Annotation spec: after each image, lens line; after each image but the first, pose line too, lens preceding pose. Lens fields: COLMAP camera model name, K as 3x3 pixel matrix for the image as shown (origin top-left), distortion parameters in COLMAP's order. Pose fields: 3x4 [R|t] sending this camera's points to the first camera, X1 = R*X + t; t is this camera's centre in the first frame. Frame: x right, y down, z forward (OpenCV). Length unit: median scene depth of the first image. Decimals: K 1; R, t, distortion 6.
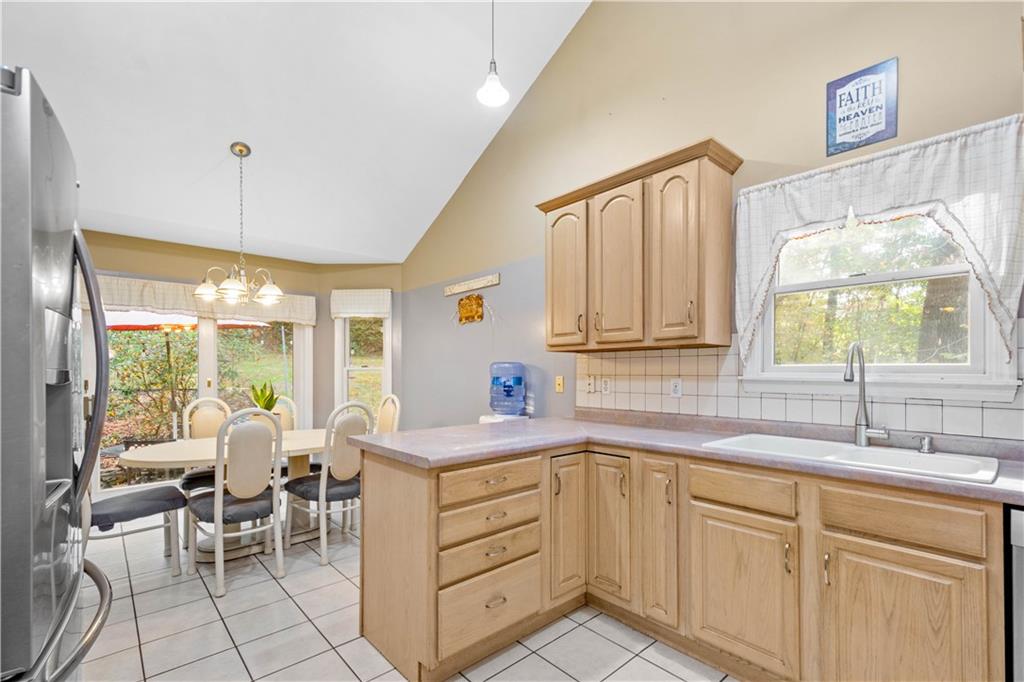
lens RADIAL K [[450.5, 0, 516.4], [0, 450.5, 372.8], [0, 0, 1]] dist [0.000446, -0.000024]
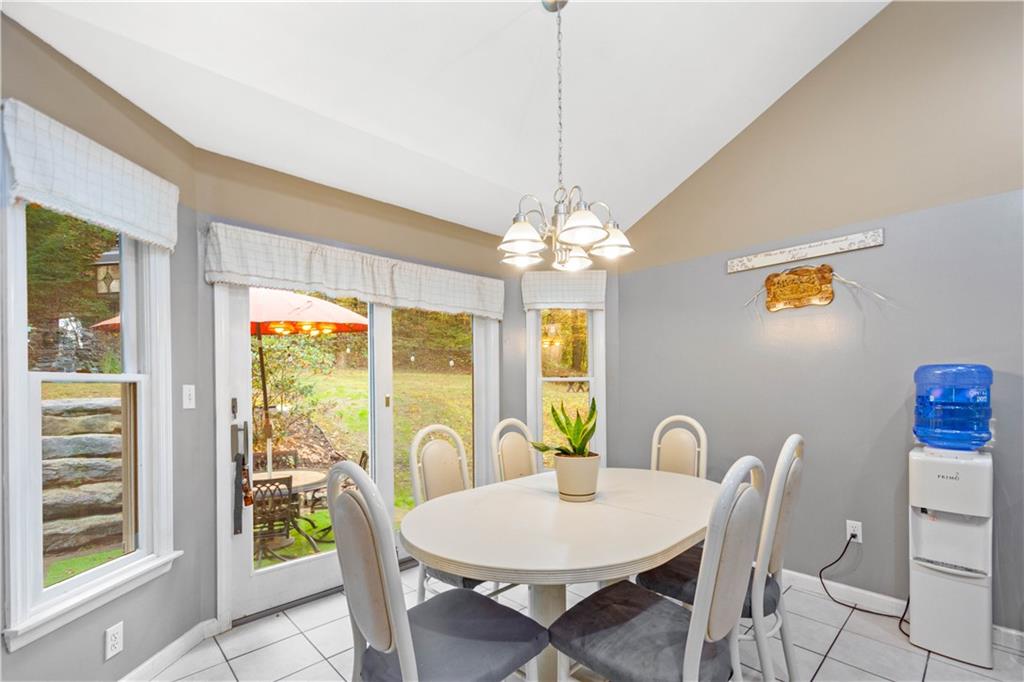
lens RADIAL K [[449.0, 0, 512.9], [0, 449.0, 388.9], [0, 0, 1]] dist [0.001786, 0.000122]
pose [[0.999527, -0.007273, 0.029872, -0.869410], [0.007103, 0.999958, 0.005790, 0.003163], [-0.029912, -0.005575, 0.999537, 0.538002]]
